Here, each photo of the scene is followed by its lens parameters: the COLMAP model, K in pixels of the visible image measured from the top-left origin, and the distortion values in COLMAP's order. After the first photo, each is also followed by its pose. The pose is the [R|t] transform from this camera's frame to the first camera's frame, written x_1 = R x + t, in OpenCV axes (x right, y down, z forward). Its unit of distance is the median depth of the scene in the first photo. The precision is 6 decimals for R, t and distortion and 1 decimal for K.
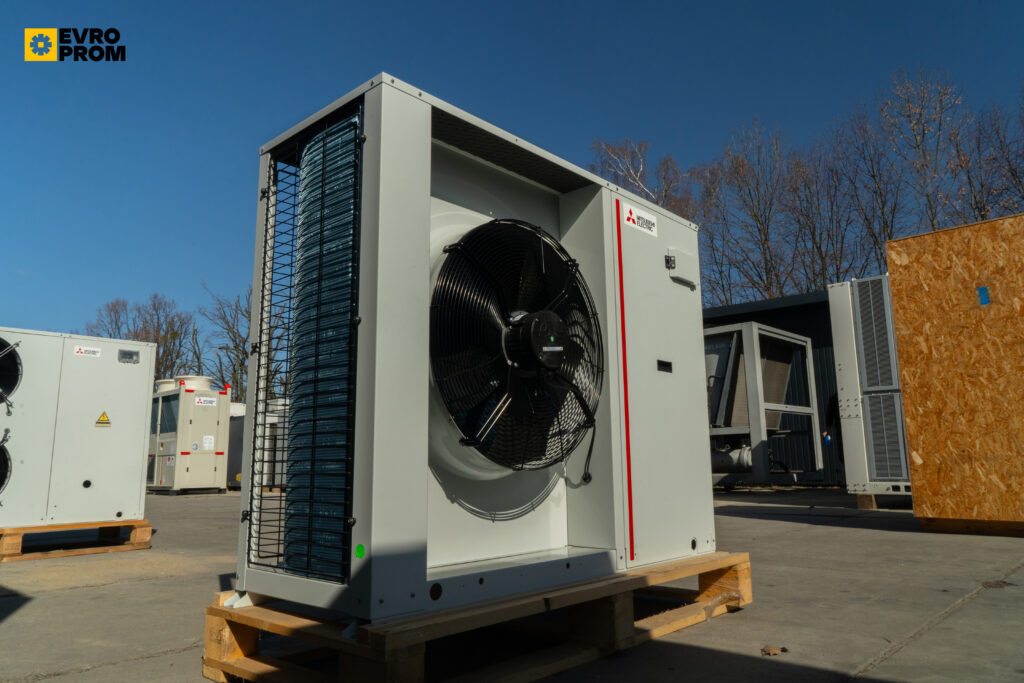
lens RADIAL K [[709.5, 0, 512.0], [0, 709.5, 341.5], [0, 0, 1]] dist [-0.006384, 0.001358]
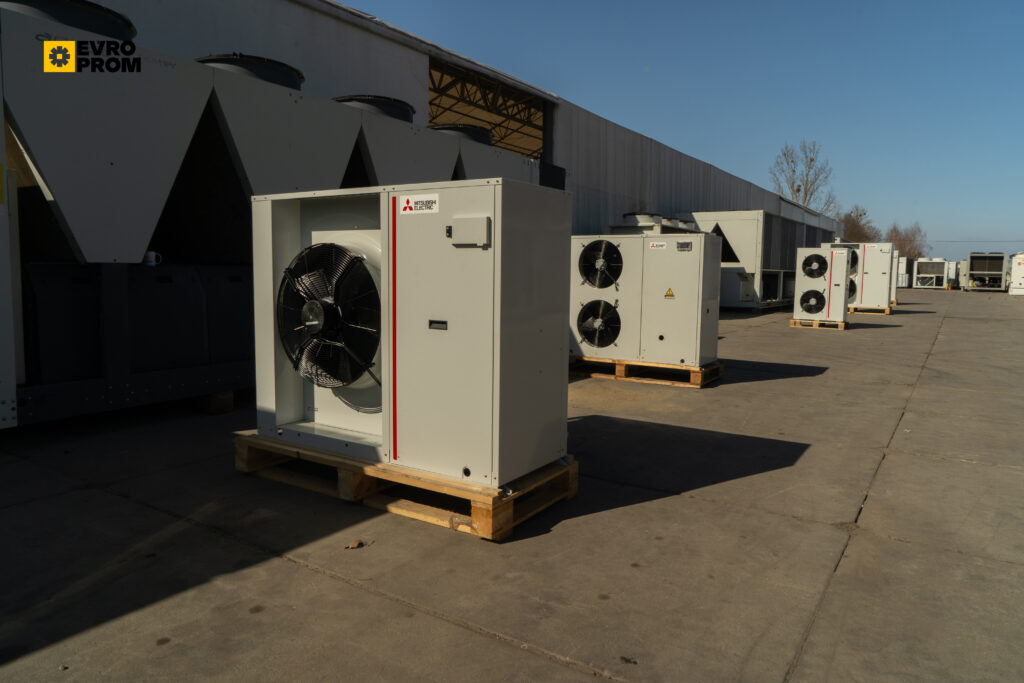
lens RADIAL K [[688.1, 0, 512.0], [0, 688.1, 341.5], [0, 0, 1]] dist [-0.013186, 0.002312]
pose [[0.162526, 0.123217, -0.978981, 0.732685], [0.155782, 0.976524, 0.148770, -0.048804], [0.974329, -0.176686, 0.139515, 0.503528]]
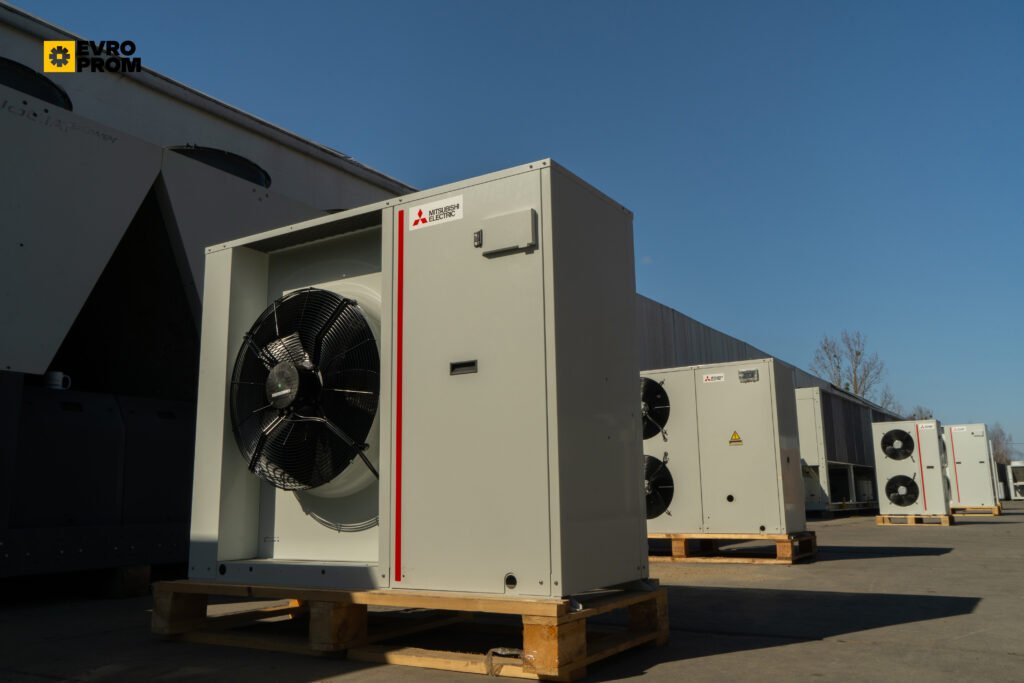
lens RADIAL K [[849.0, 0, 512.0], [0, 849.0, 341.5], [0, 0, 1]] dist [0.004831, 0.009245]
pose [[0.174403, -0.168271, -0.970190, 0.648180], [0.185591, 0.973248, -0.135439, 0.081294], [0.967026, -0.156438, 0.200967, 0.451113]]
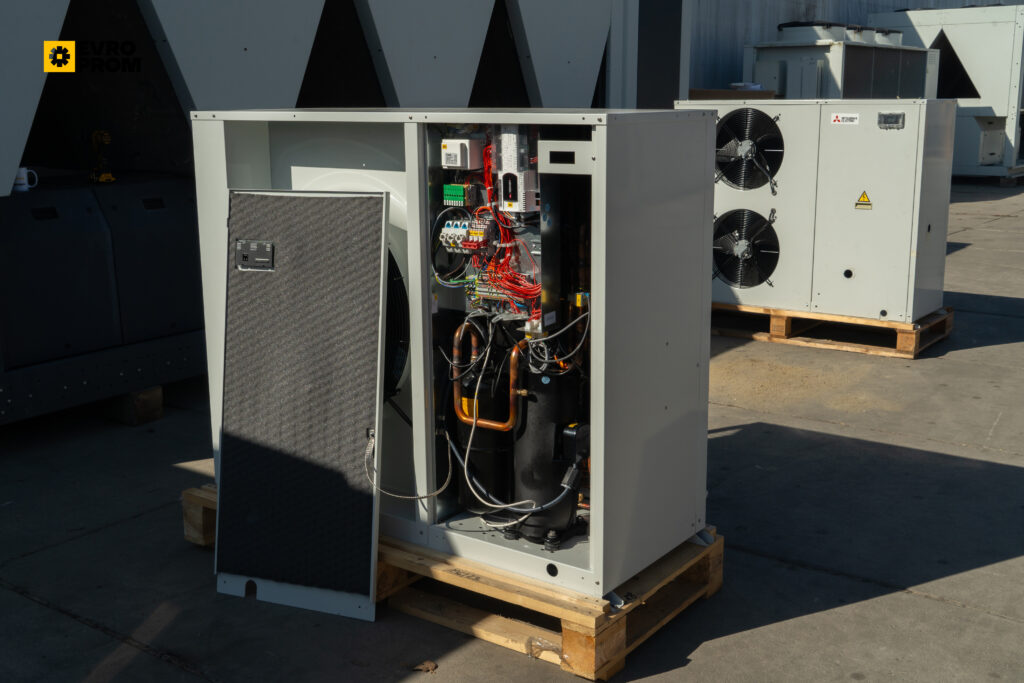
lens RADIAL K [[1141.3, 0, 512.0], [0, 1141.3, 341.5], [0, 0, 1]] dist [0.018685, 0.020668]
pose [[0.106084, 0.227825, -0.967906, 0.738485], [0.180211, 0.952874, 0.244038, -0.137883], [0.977891, -0.200316, 0.060028, 0.493817]]
